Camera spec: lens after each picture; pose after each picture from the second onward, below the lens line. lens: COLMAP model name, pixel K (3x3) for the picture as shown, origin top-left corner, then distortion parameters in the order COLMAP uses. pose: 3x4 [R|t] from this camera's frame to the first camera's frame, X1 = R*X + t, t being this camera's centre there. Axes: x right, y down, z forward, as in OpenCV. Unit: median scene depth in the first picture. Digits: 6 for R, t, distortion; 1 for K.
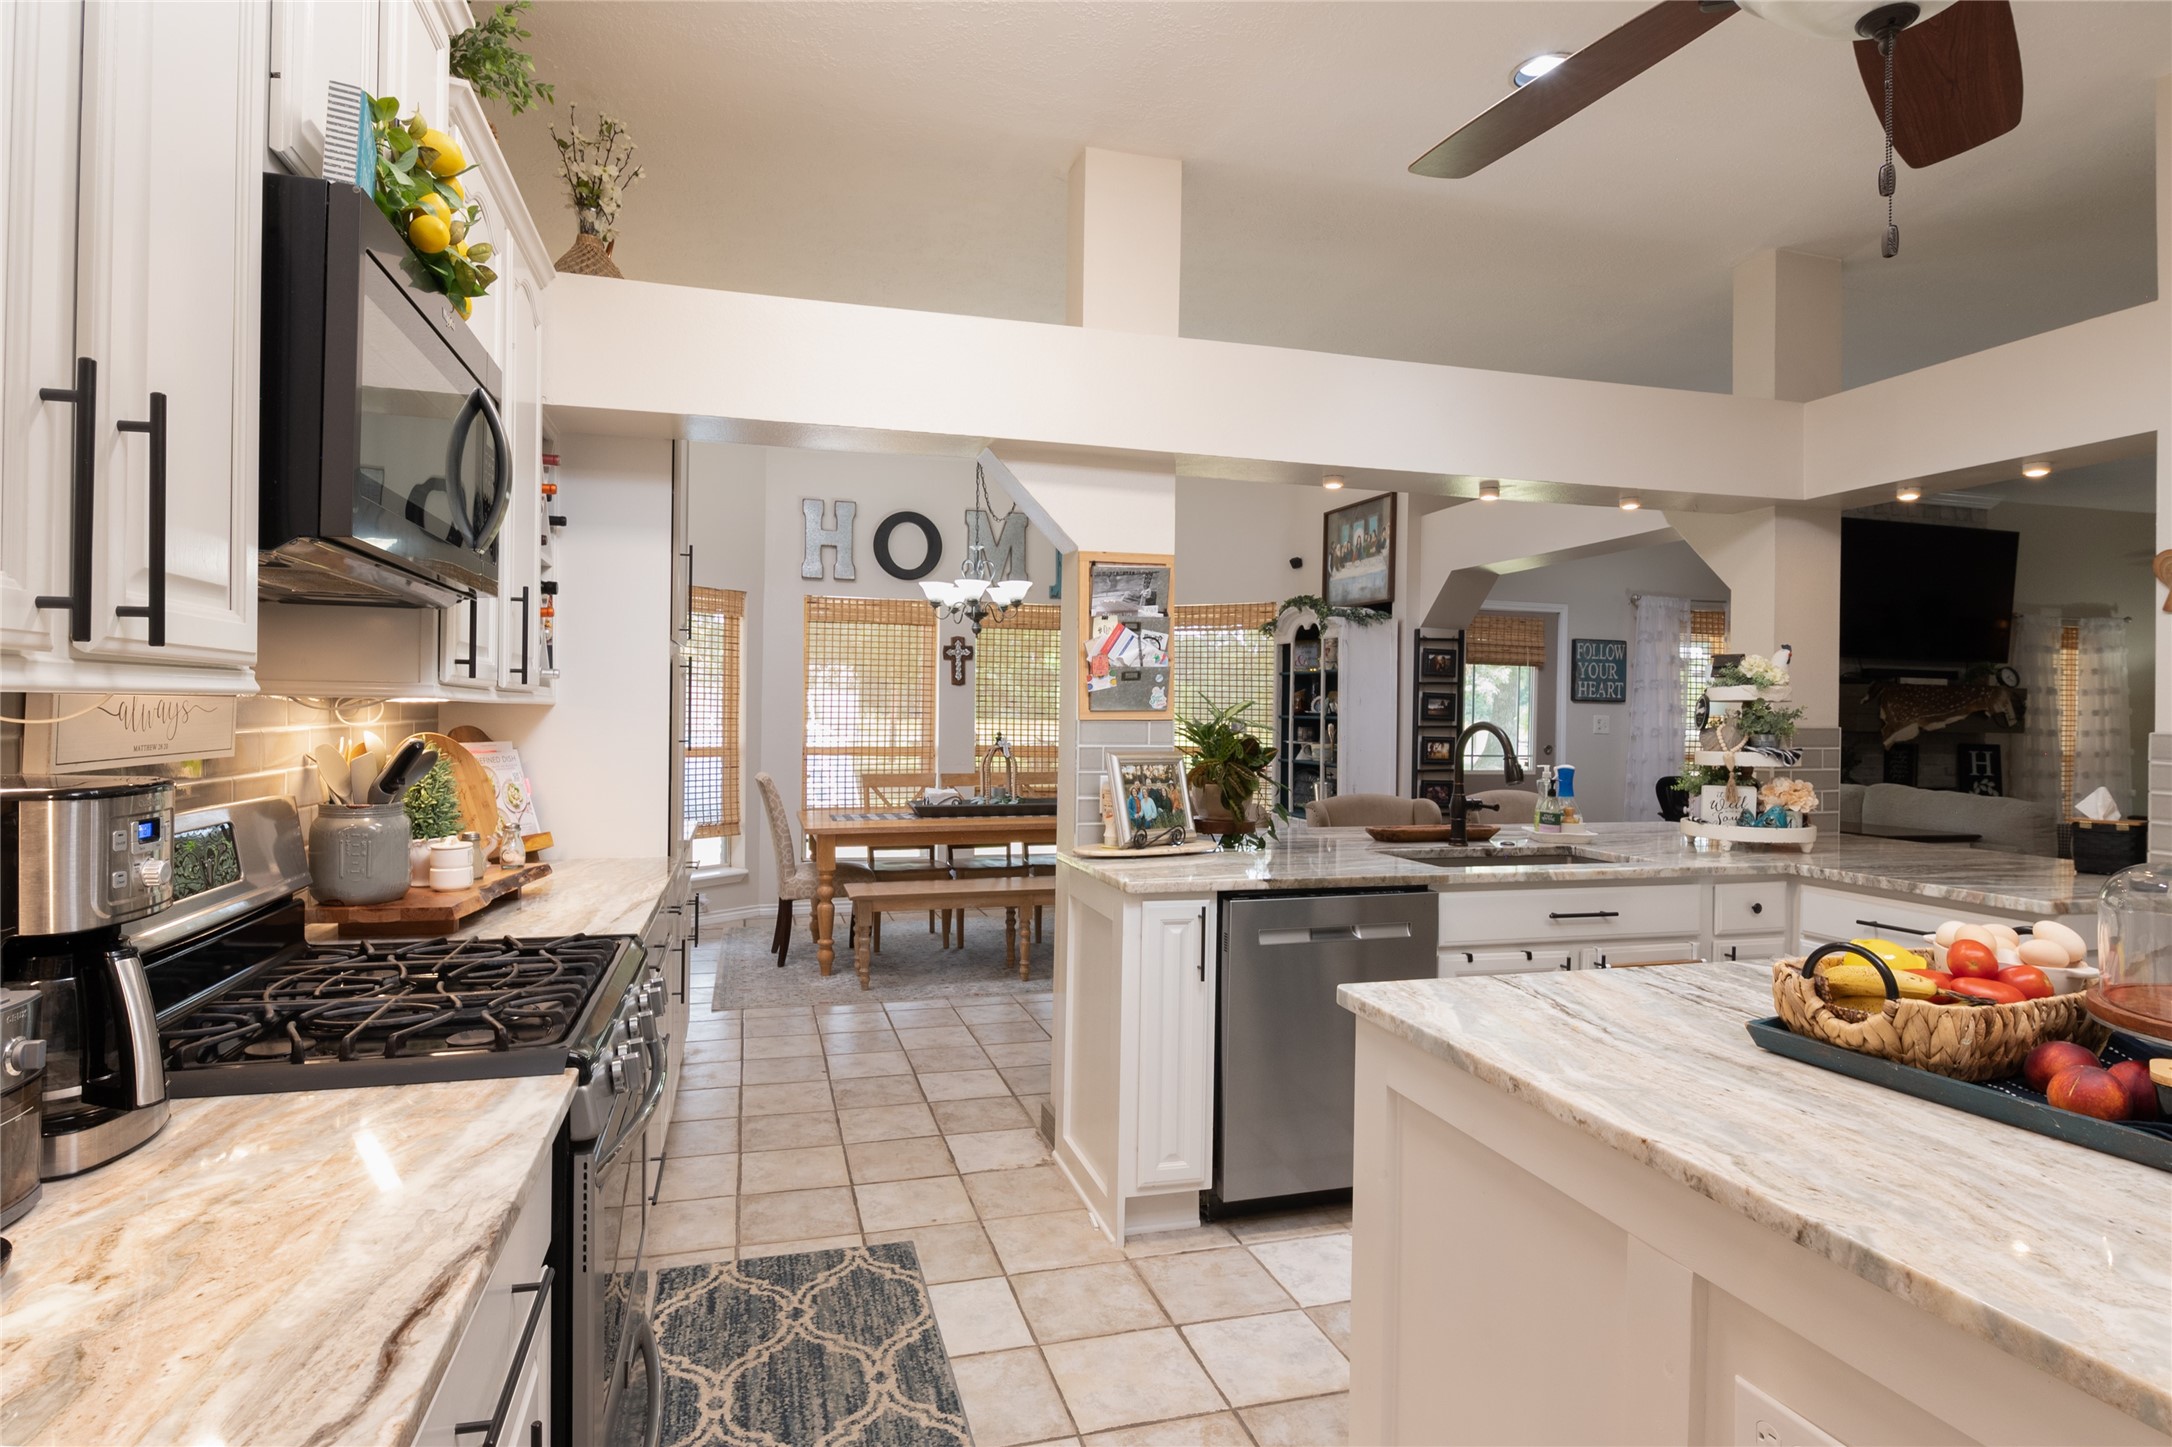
lens RADIAL K [[1136.5, 0, 1060.2], [0, 1136.5, 699.3], [0, 0, 1]] dist [-0.001949, -0.000834]
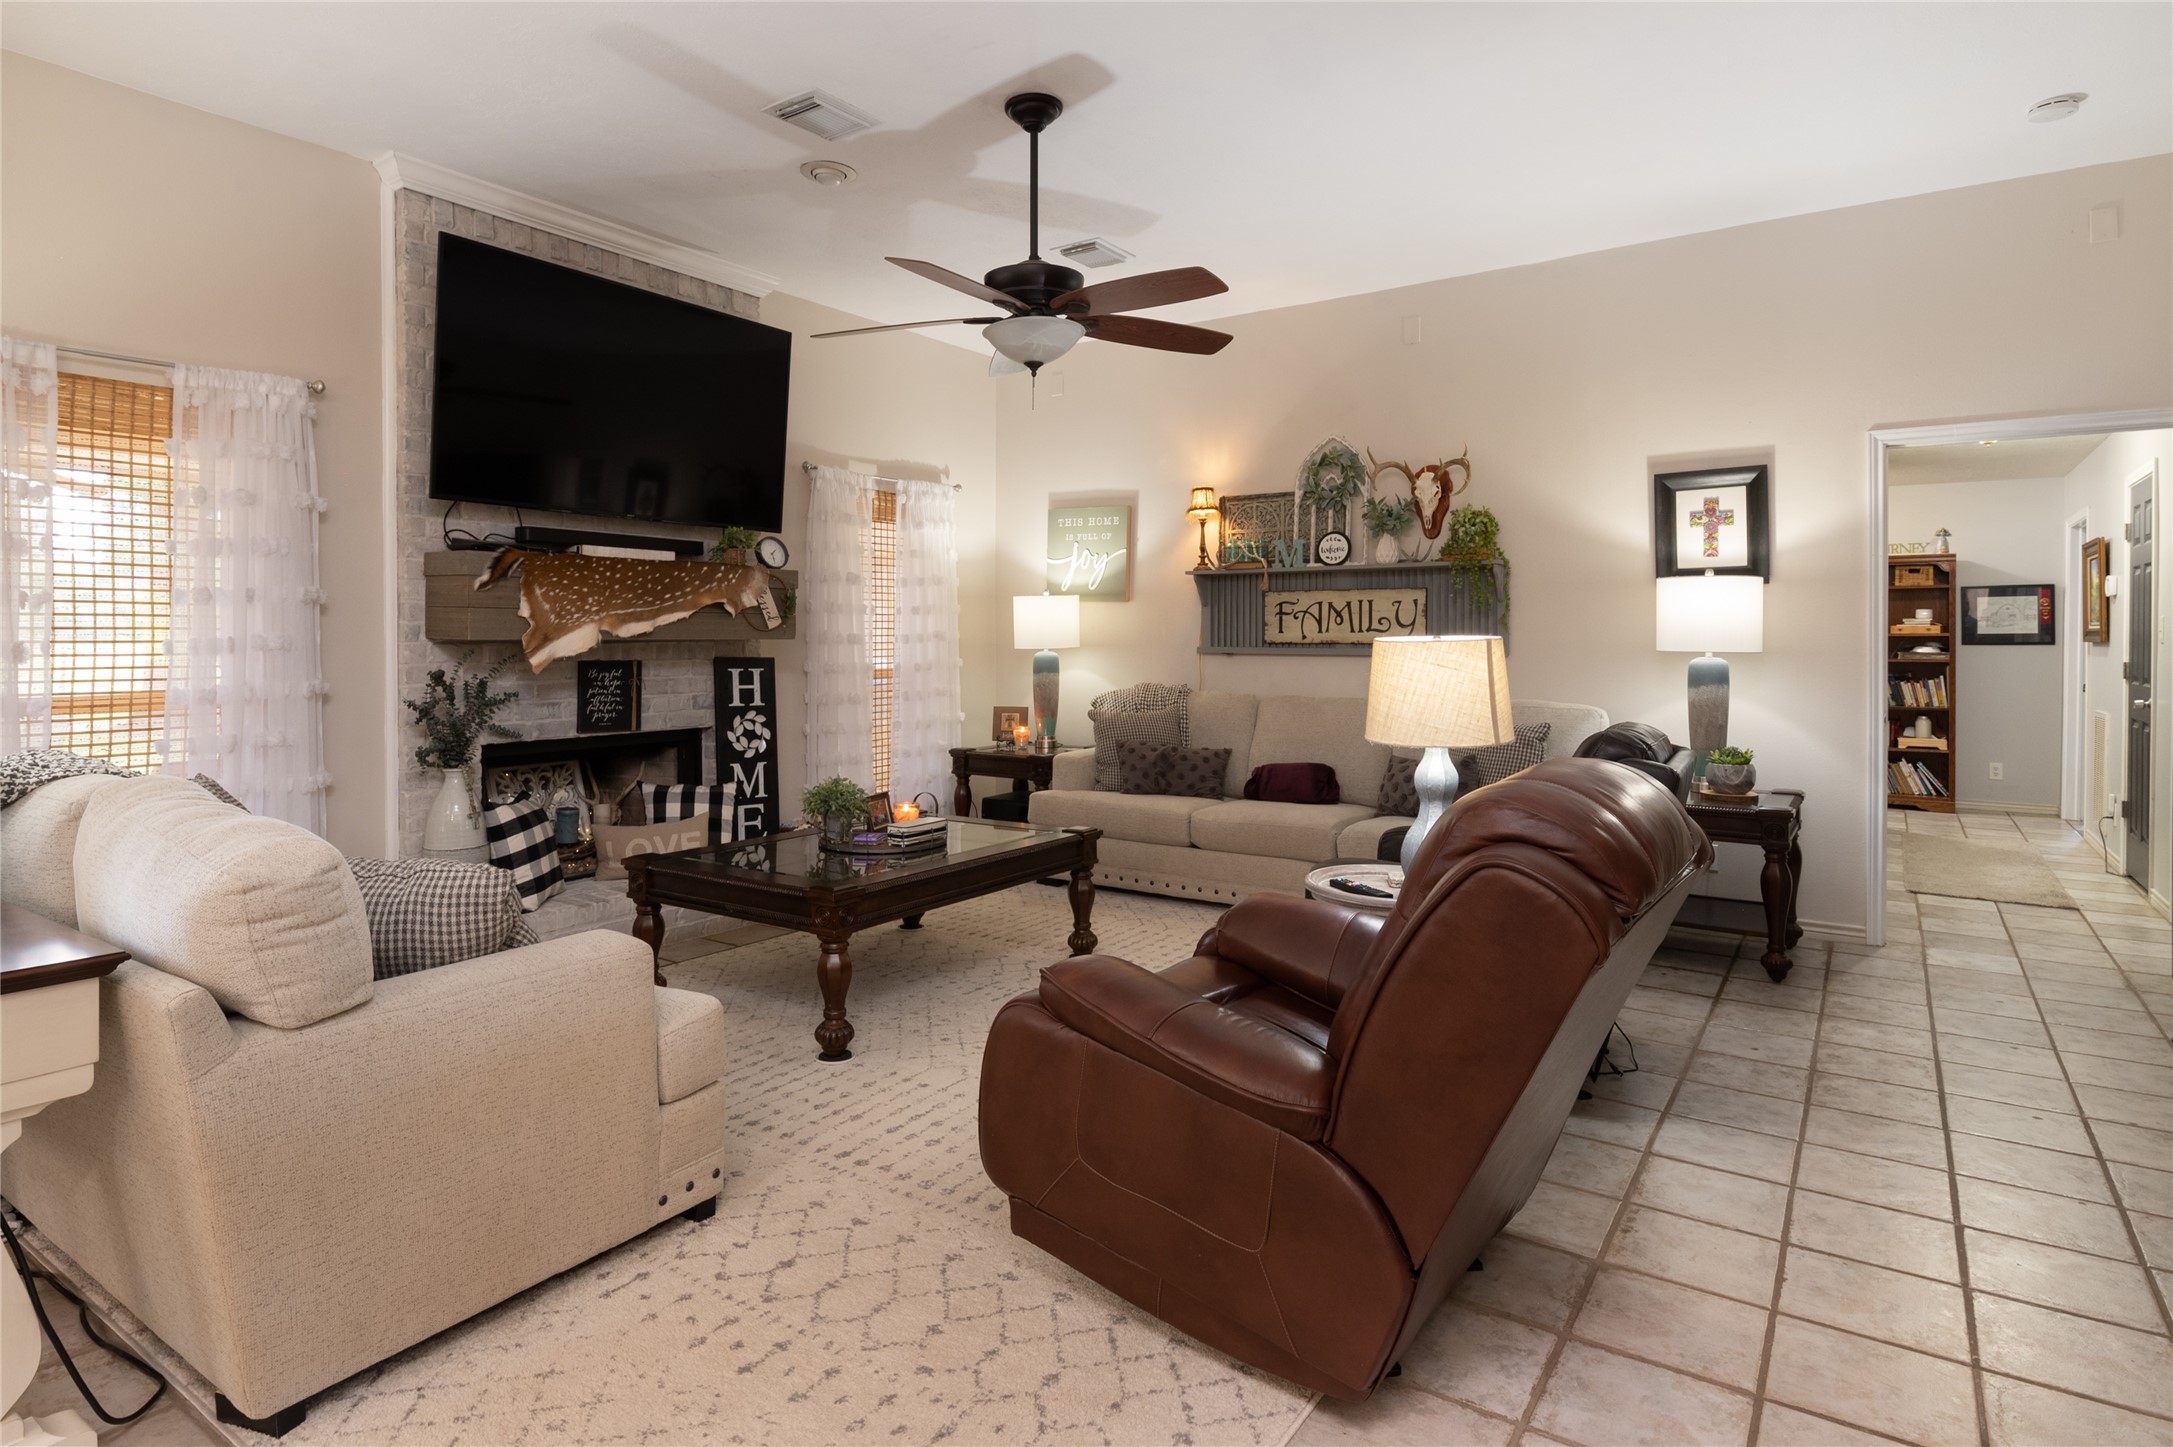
lens RADIAL K [[1174.2, 0, 1079.7], [0, 1174.2, 654.1], [0, 0, 1]] dist [-0.002084, -0.000463]
pose [[0.760829, -0.023569, 0.648524, 0.574195], [0.004946, 0.999522, 0.030523, 0.019827], [-0.648933, -0.020015, 0.760582, 0.406319]]
